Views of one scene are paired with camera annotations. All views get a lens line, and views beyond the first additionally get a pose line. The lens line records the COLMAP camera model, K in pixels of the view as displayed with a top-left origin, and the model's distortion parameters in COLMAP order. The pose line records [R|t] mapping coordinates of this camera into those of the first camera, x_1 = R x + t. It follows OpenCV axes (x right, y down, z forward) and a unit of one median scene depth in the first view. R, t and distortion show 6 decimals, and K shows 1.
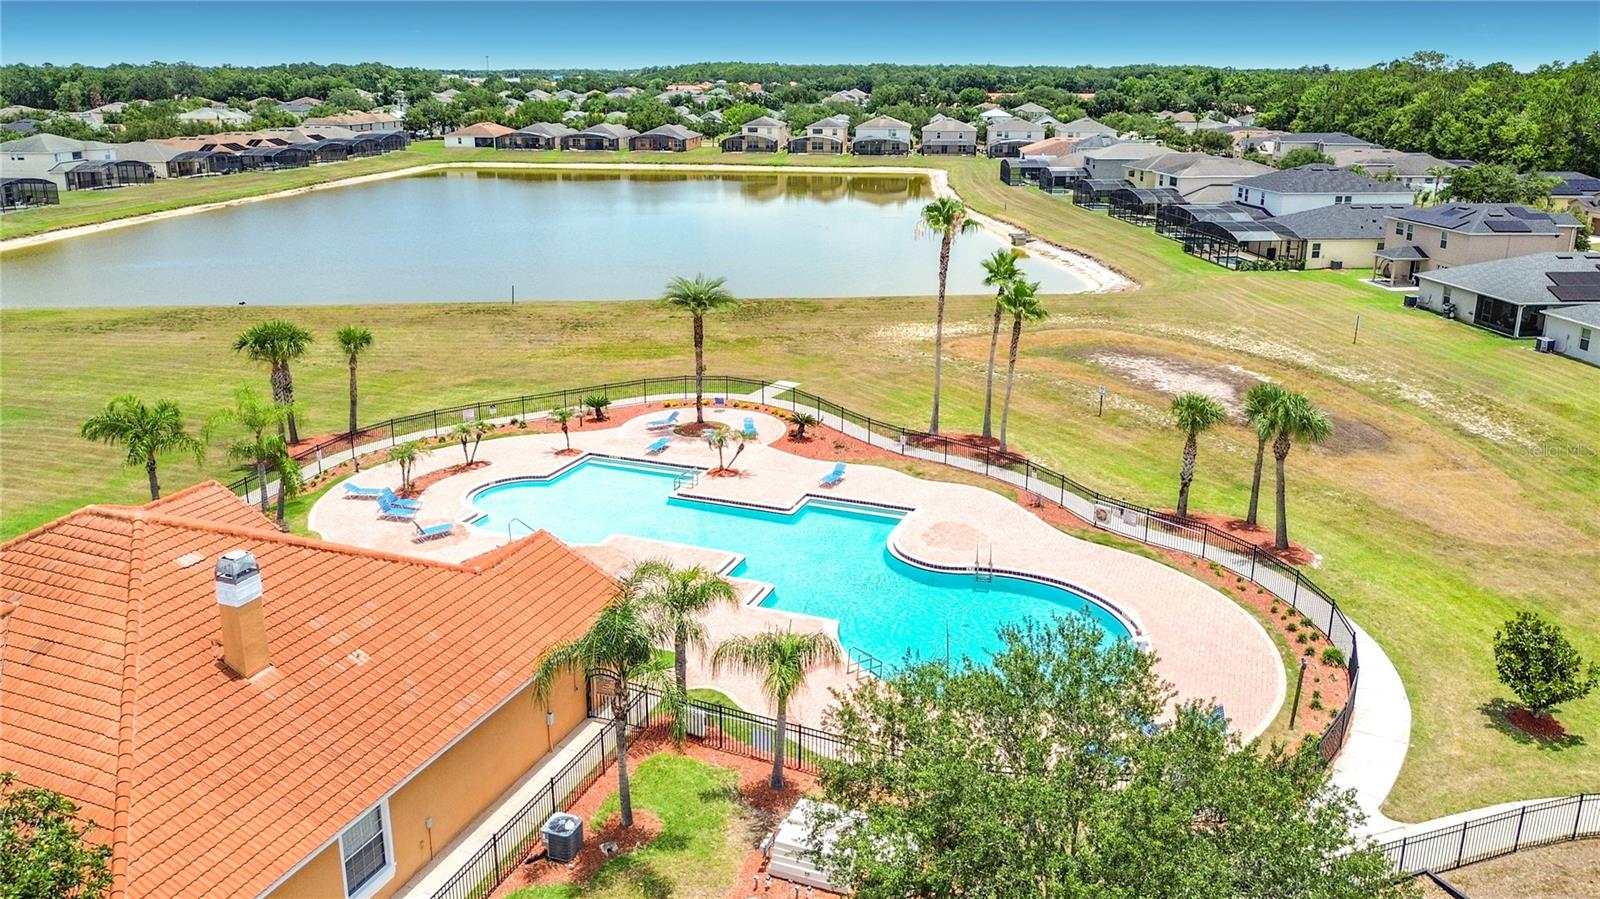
lens RADIAL K [[1162.0, 0, 791.9], [0, 1162.0, 444.1], [0, 0, 1]] dist [0.048062, -0.097852]
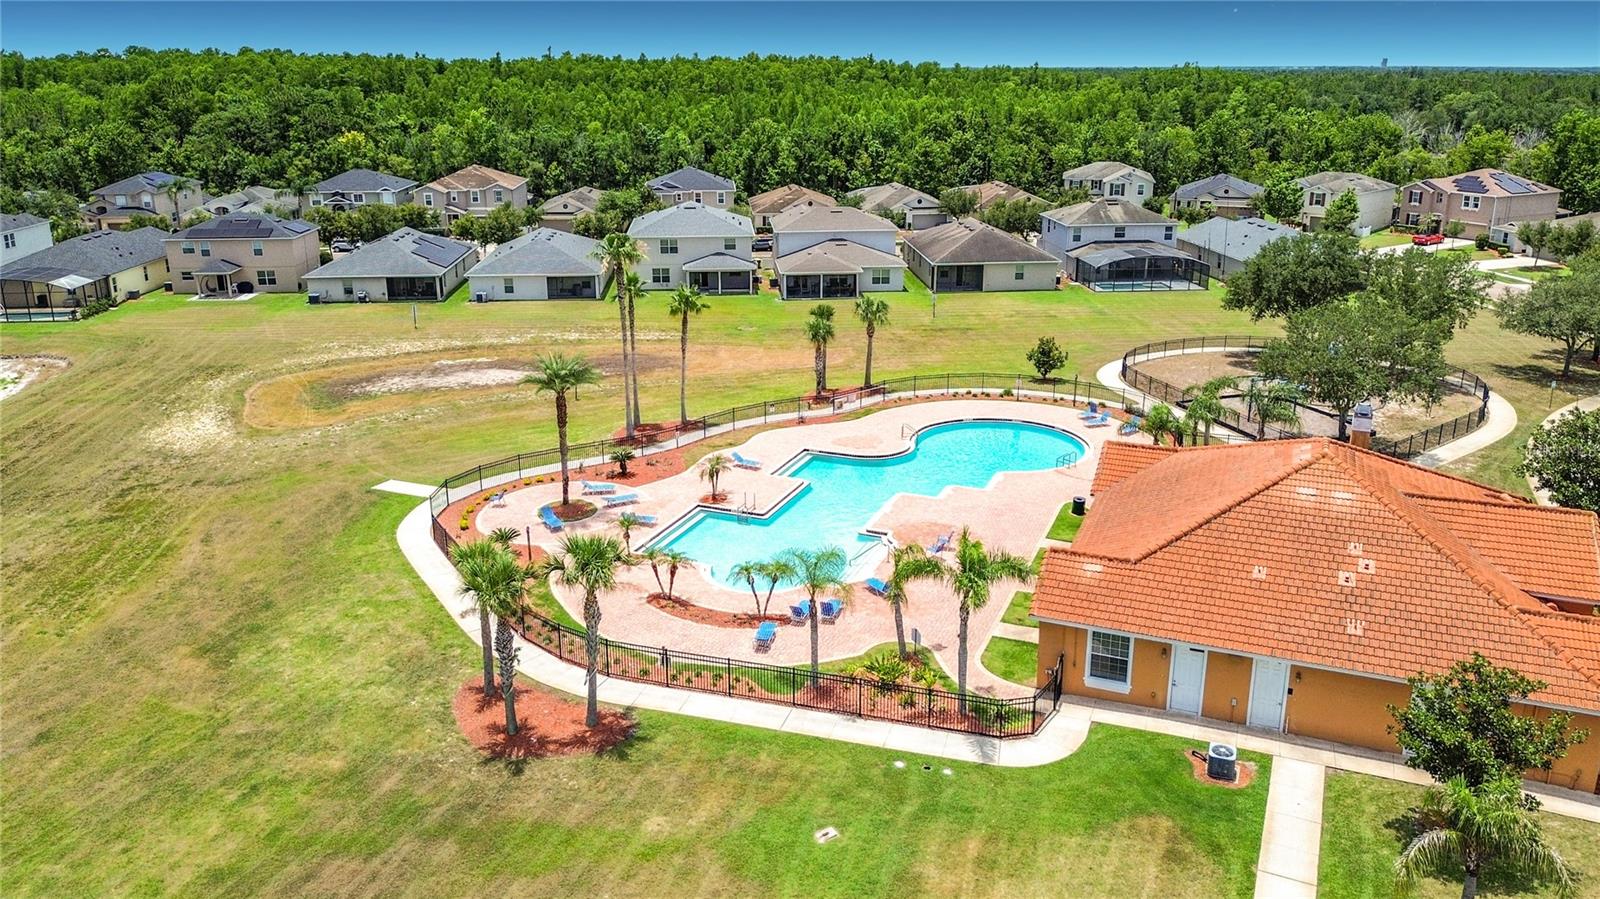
lens RADIAL K [[1162.0, 0, 791.9], [0, 1162.0, 444.1], [0, 0, 1]] dist [0.048062, -0.097852]
pose [[0.022739, -0.307956, 0.951129, -0.997649], [0.305825, 0.907911, 0.286651, -0.289602], [-0.951816, 0.284361, 0.114825, 0.724709]]
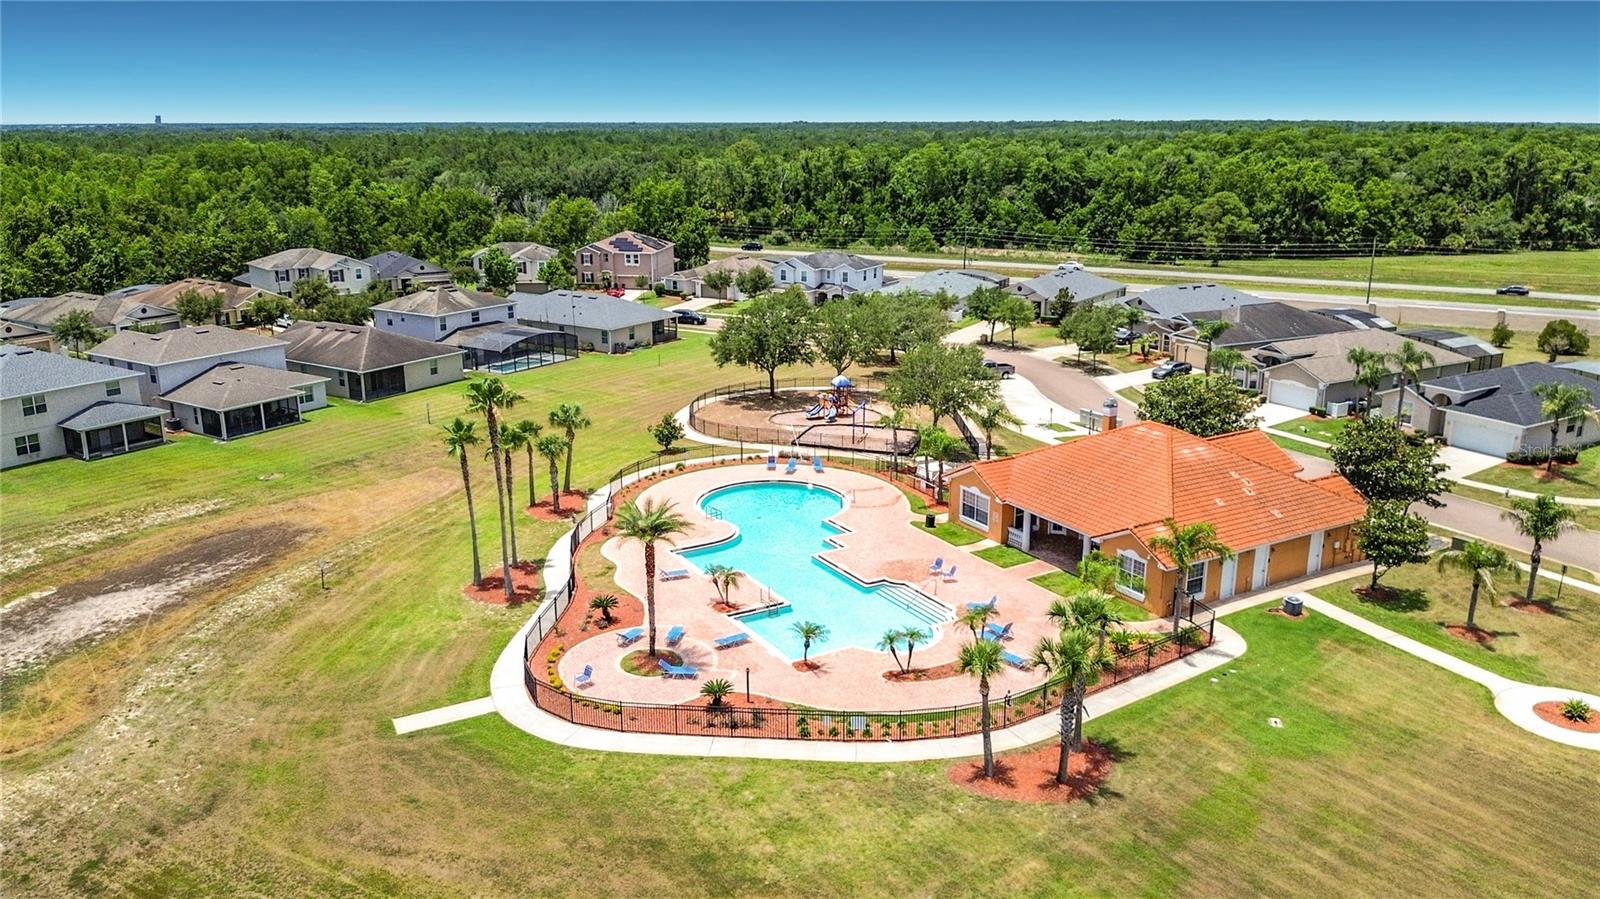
lens RADIAL K [[1200.3, 0, 800.0], [0, 1200.3, 449.5], [0, 0, 1]] dist [0.027661, -0.067319]
pose [[-0.789121, -0.163108, 0.592186, -0.725918], [0.183593, 0.857393, 0.480803, -0.608098], [-0.586159, 0.488133, -0.646641, 1.509726]]
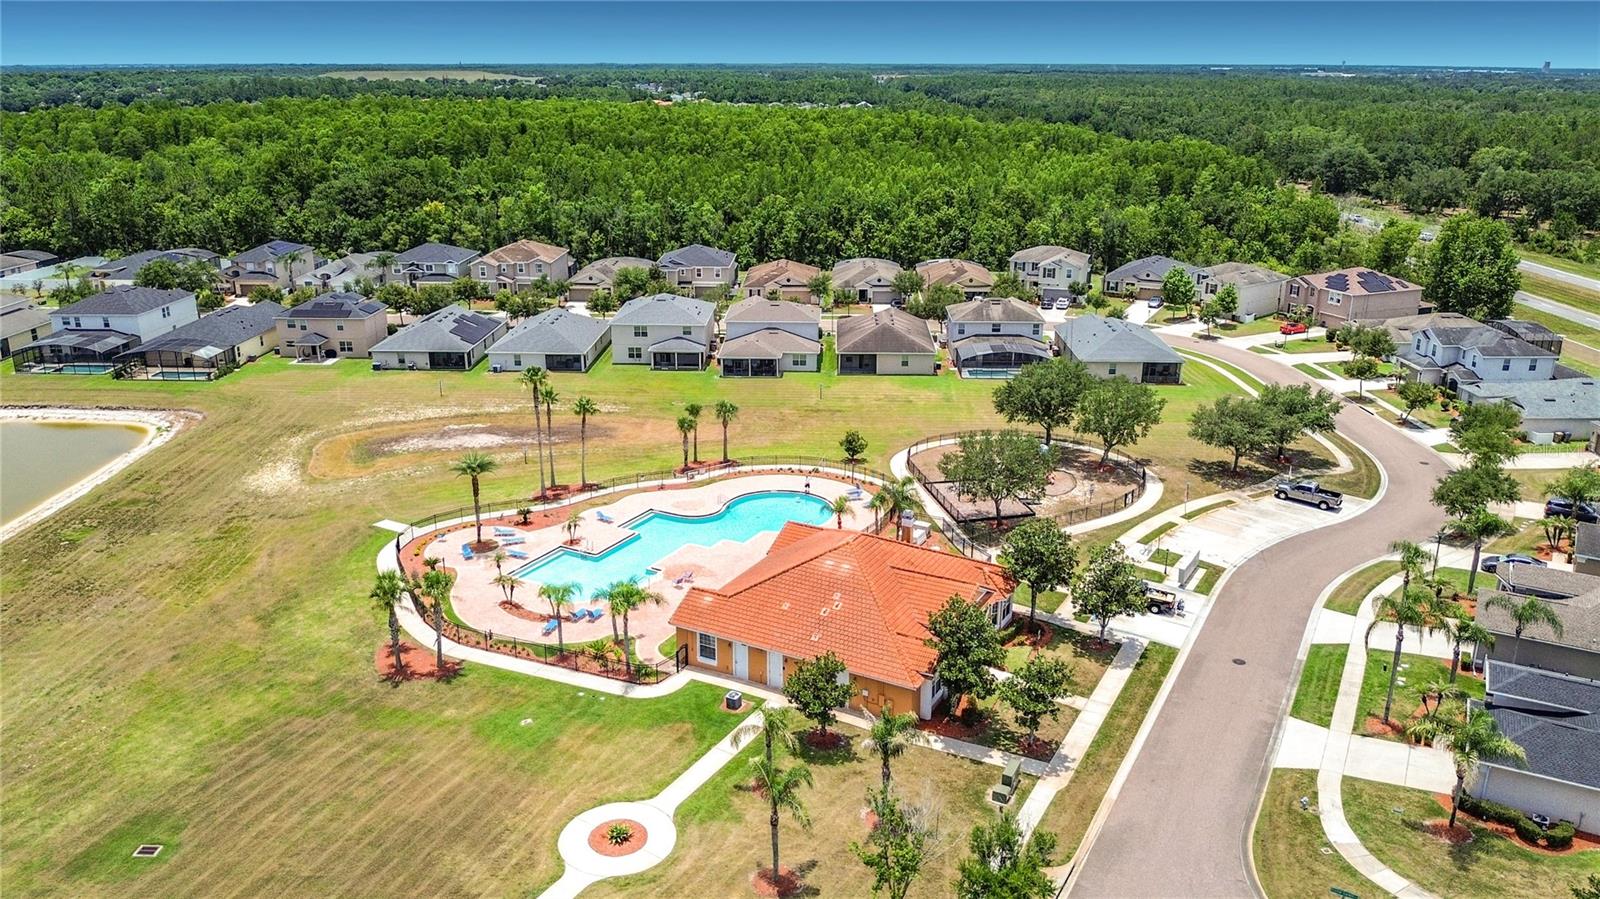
lens RADIAL K [[1162.7, 0, 799.5], [0, 1162.7, 490.6], [0, 0, 1]] dist [0.024559, -0.102144]
pose [[0.122236, -0.343906, 0.931014, -1.509614], [0.296827, 0.907782, 0.296353, -0.432635], [-0.947076, 0.240124, 0.213044, 0.251096]]
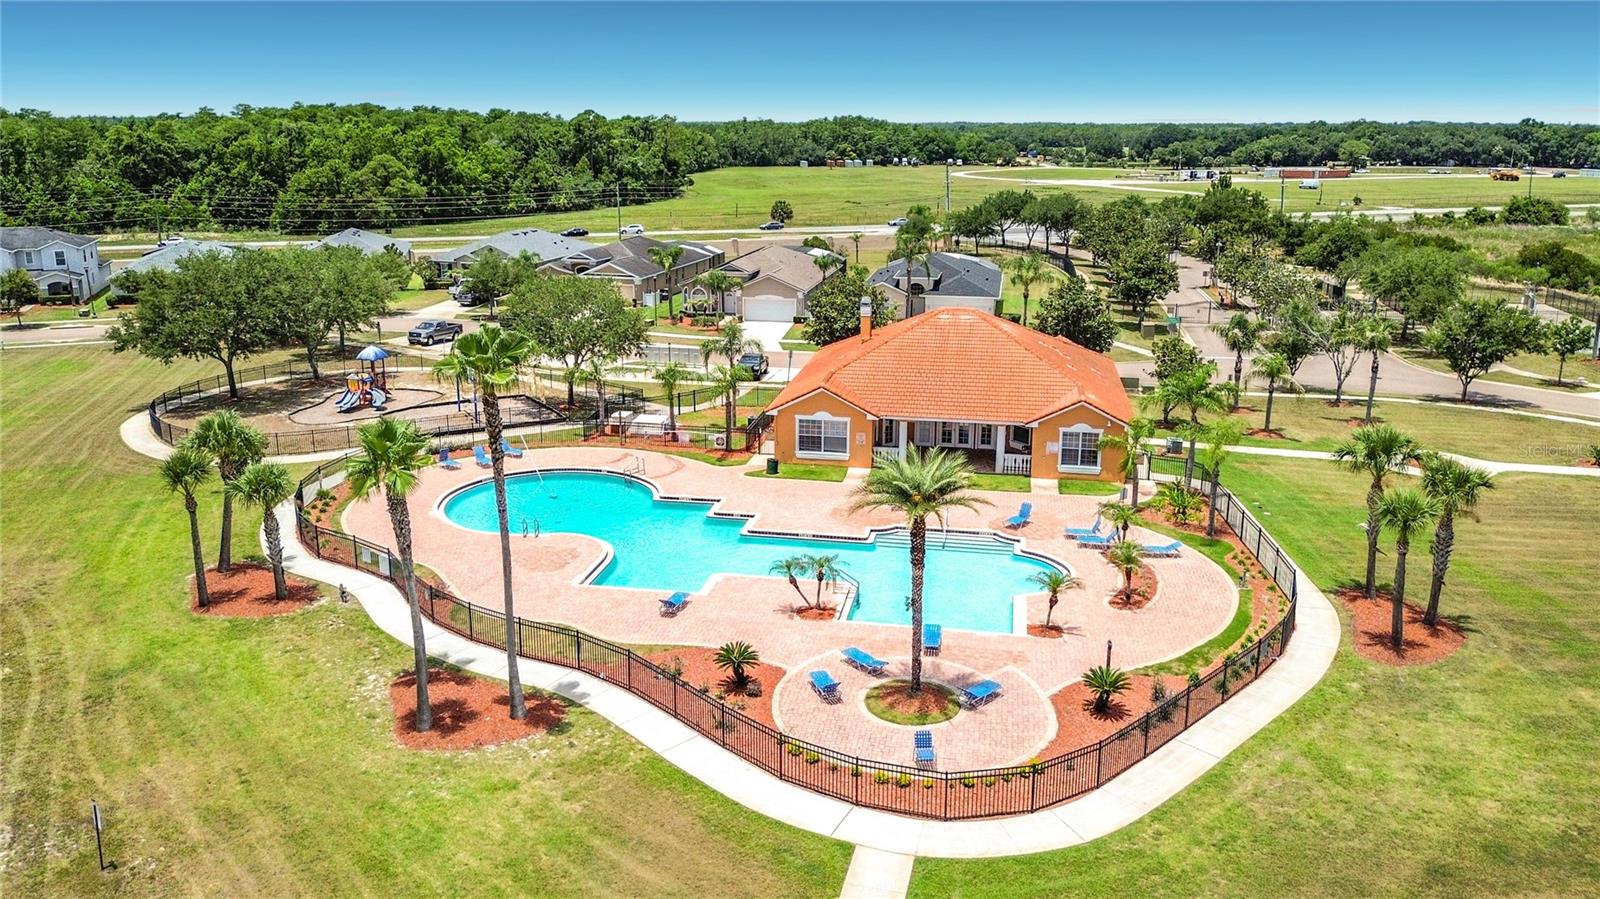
lens RADIAL K [[1154.1, 0, 816.2], [0, 1154.1, 445.1], [0, 0, 1]] dist [0.001511, -0.004040]
pose [[-0.980240, 0.045441, -0.192523, 0.081007], [-0.066876, 0.839821, 0.538728, -0.454999], [0.186165, 0.540957, -0.820187, 1.453970]]
